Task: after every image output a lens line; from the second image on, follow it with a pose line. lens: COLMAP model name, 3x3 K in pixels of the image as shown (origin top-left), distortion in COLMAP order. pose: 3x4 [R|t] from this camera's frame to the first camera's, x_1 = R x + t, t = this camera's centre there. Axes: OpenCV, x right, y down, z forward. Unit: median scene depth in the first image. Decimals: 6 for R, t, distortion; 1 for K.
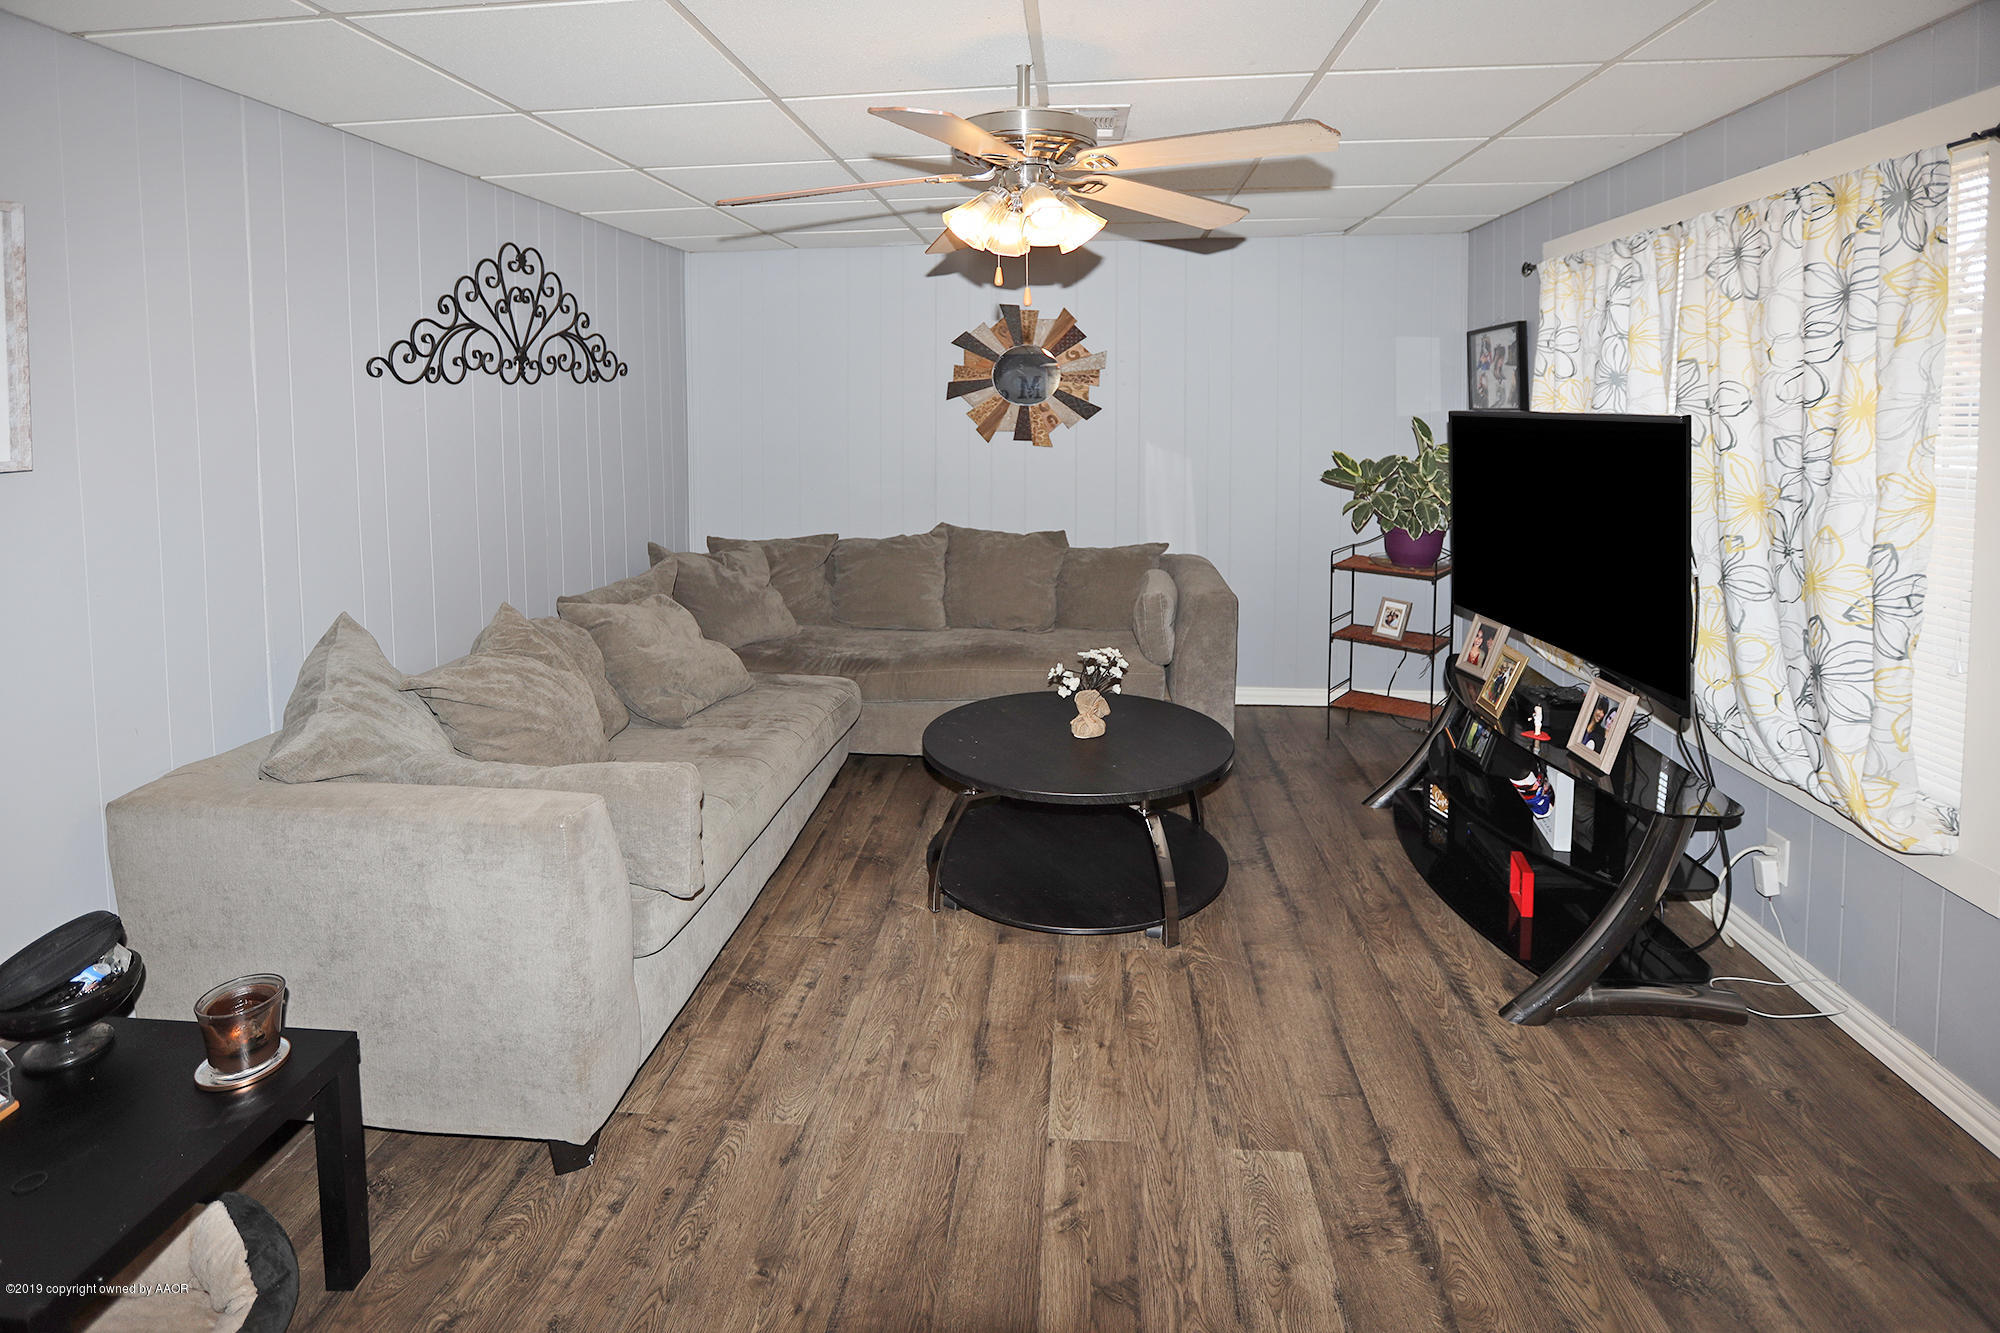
lens RADIAL K [[993.3, 0, 994.4], [0, 993.3, 597.4], [0, 0, 1]] dist [-0.047460, 0.014199]
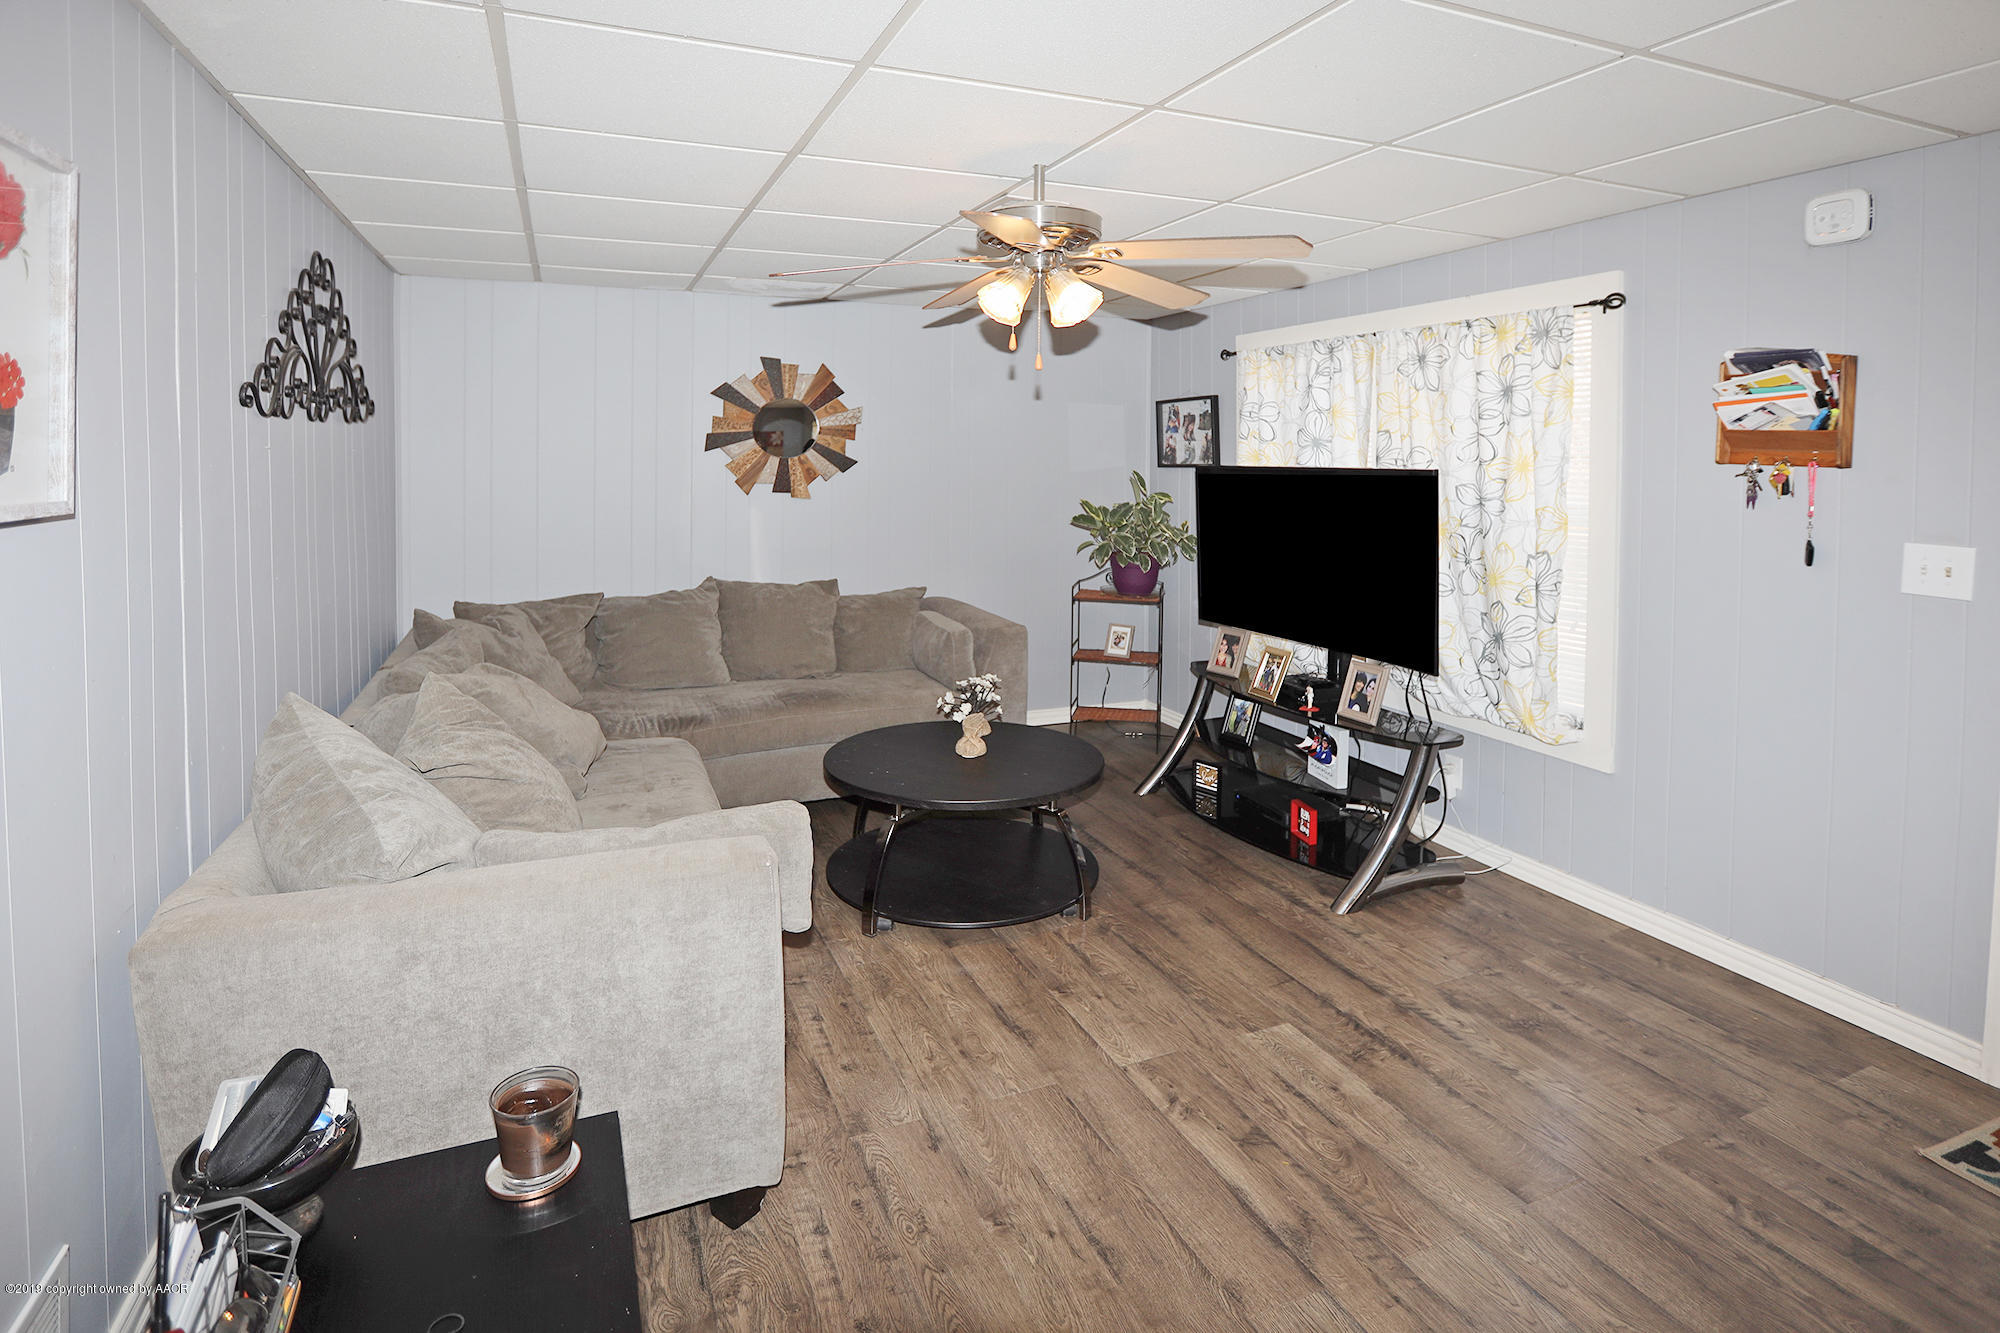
lens RADIAL K [[1010.1, 0, 1000.0], [0, 1010.1, 666.5], [0, 0, 1]] dist [-0.052856, 0.000751]
pose [[0.878643, -0.080173, 0.470700, -0.497559], [0.077033, 0.996690, 0.025967, 0.016902], [-0.471224, 0.013444, 0.881911, -0.014058]]
